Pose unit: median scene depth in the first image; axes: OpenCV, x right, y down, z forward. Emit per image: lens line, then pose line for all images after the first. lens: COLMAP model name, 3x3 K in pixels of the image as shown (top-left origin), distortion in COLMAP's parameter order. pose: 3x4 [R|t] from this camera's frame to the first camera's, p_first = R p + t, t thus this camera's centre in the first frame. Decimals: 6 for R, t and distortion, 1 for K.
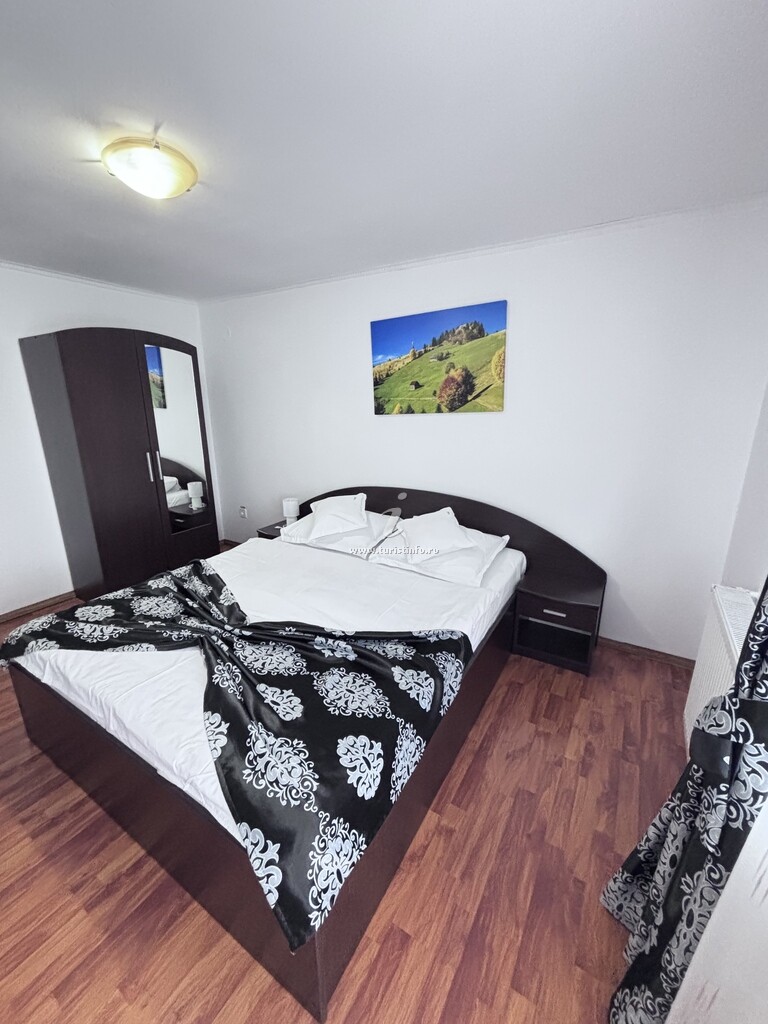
lens RADIAL K [[413.2, 0, 381.0], [0, 413.2, 515.4], [0, 0, 1]] dist [0.003682, -0.002573]
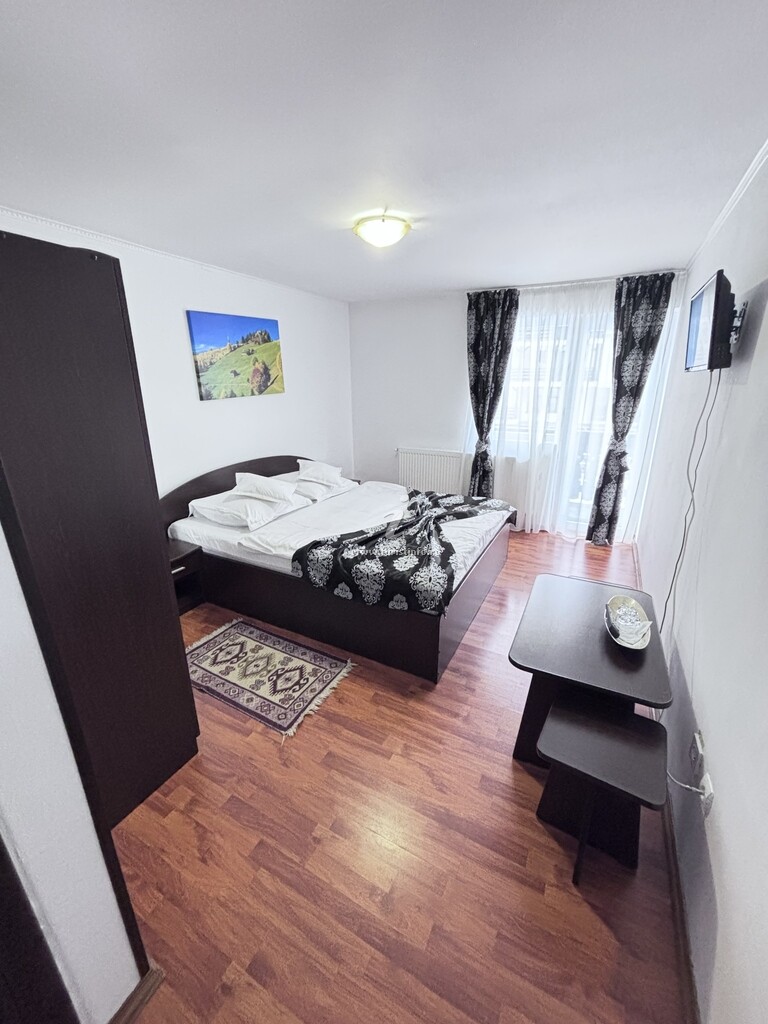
lens RADIAL K [[413.2, 0, 381.2], [0, 413.2, 515.7], [0, 0, 1]] dist [0.003682, -0.002573]
pose [[-0.063916, -0.308309, 0.949136, -1.368727], [0.283600, 0.906257, 0.313479, -0.220612], [-0.956810, 0.289211, 0.029512, 0.758703]]
